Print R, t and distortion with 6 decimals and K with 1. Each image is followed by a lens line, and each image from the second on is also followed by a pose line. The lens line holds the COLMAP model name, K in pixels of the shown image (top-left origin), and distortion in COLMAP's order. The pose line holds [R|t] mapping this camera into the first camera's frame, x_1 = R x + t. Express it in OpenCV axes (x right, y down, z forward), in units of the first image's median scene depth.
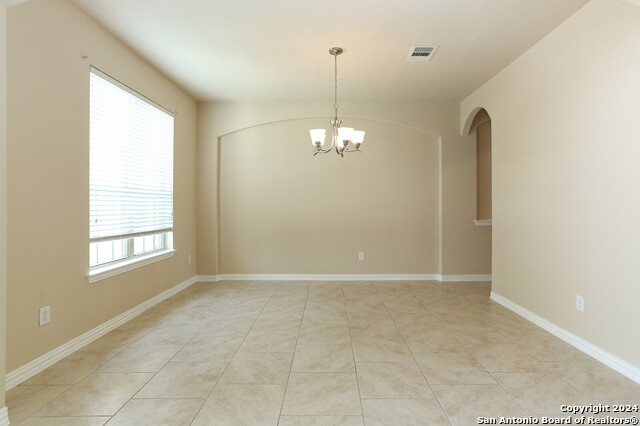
lens RADIAL K [[330.2, 0, 324.1], [0, 330.2, 202.5], [0, 0, 1]] dist [-0.064517, 0.046071]
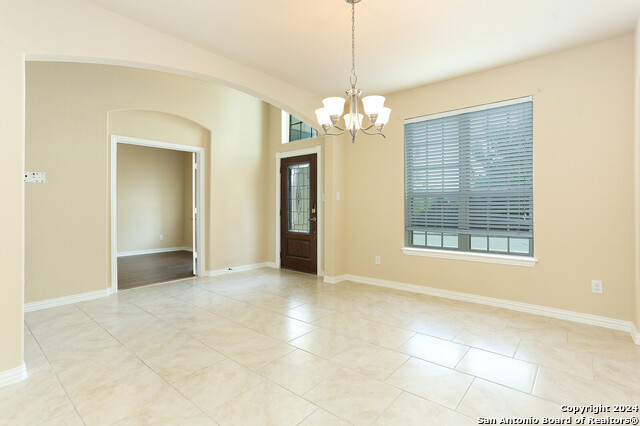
lens RADIAL K [[308.3, 0, 315.1], [0, 308.3, 208.6], [0, 0, 1]] dist [-0.056721, 0.035789]
pose [[-0.648618, 0.005208, -0.761096, 0.641721], [0.008358, 0.999965, -0.000280, 0.015712], [0.761068, -0.006543, -0.648639, 1.454501]]
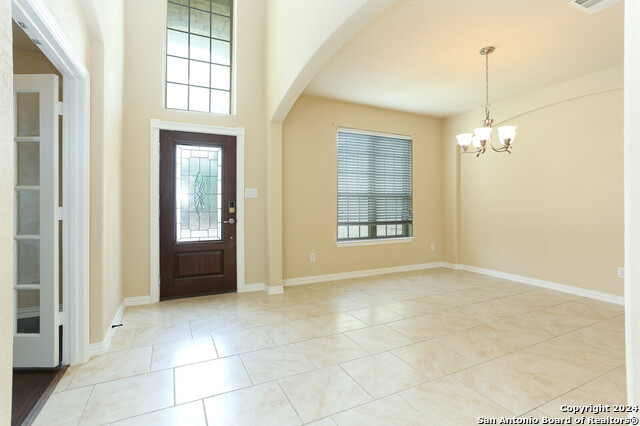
lens RADIAL K [[308.3, 0, 315.1], [0, 308.3, 208.6], [0, 0, 1]] dist [-0.056721, 0.035789]
pose [[0.431664, 0.012935, -0.901942, 0.680704], [0.008250, 0.999799, 0.018286, -0.000299], [0.901997, -0.015335, 0.431471, 0.125941]]
